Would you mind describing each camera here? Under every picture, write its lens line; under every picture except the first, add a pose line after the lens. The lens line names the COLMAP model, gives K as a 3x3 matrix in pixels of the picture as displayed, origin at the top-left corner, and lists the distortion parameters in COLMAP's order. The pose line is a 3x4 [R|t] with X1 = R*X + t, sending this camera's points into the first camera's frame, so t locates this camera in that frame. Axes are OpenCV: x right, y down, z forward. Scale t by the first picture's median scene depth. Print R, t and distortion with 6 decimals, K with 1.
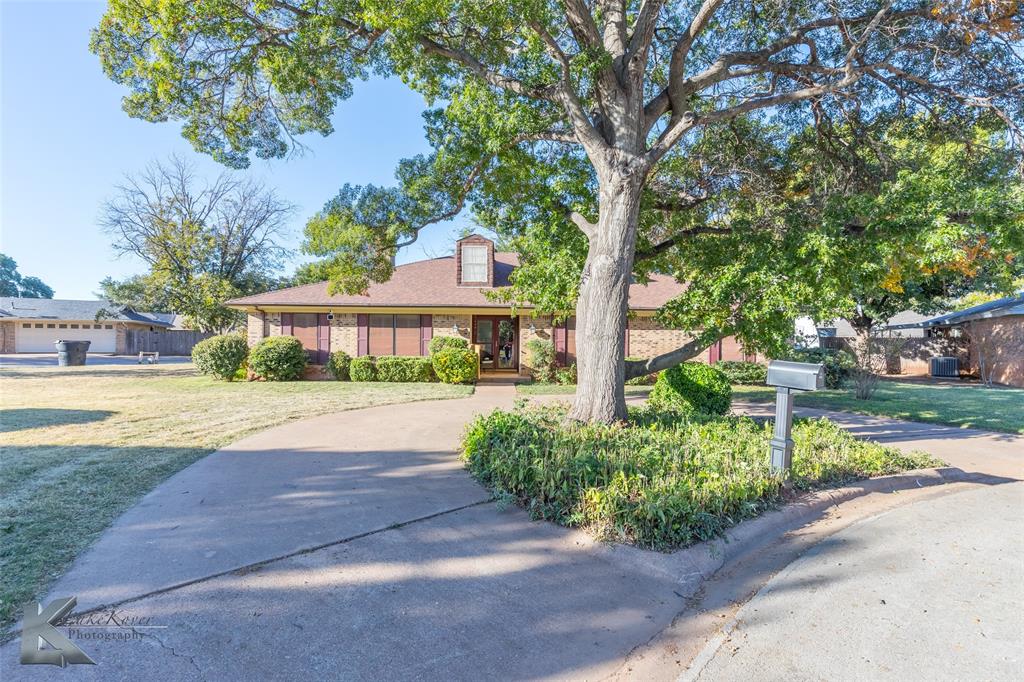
lens RADIAL K [[530.7, 0, 515.4], [0, 530.7, 338.5], [0, 0, 1]] dist [-0.000719, -0.000395]
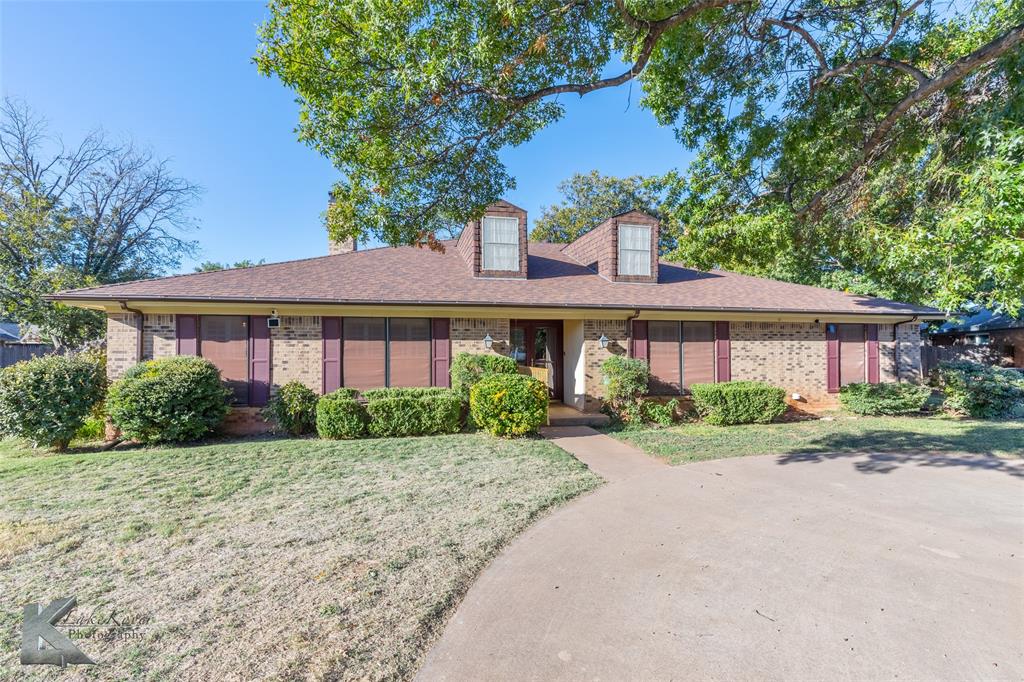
lens RADIAL K [[472.3, 0, 507.5], [0, 472.3, 340.7], [0, 0, 1]] dist [0.003584, 0.001451]
pose [[0.980892, -0.007943, 0.194391, -0.198001], [0.010453, 0.999875, -0.011891, -0.012093], [-0.194272, 0.013696, 0.980852, 0.447199]]
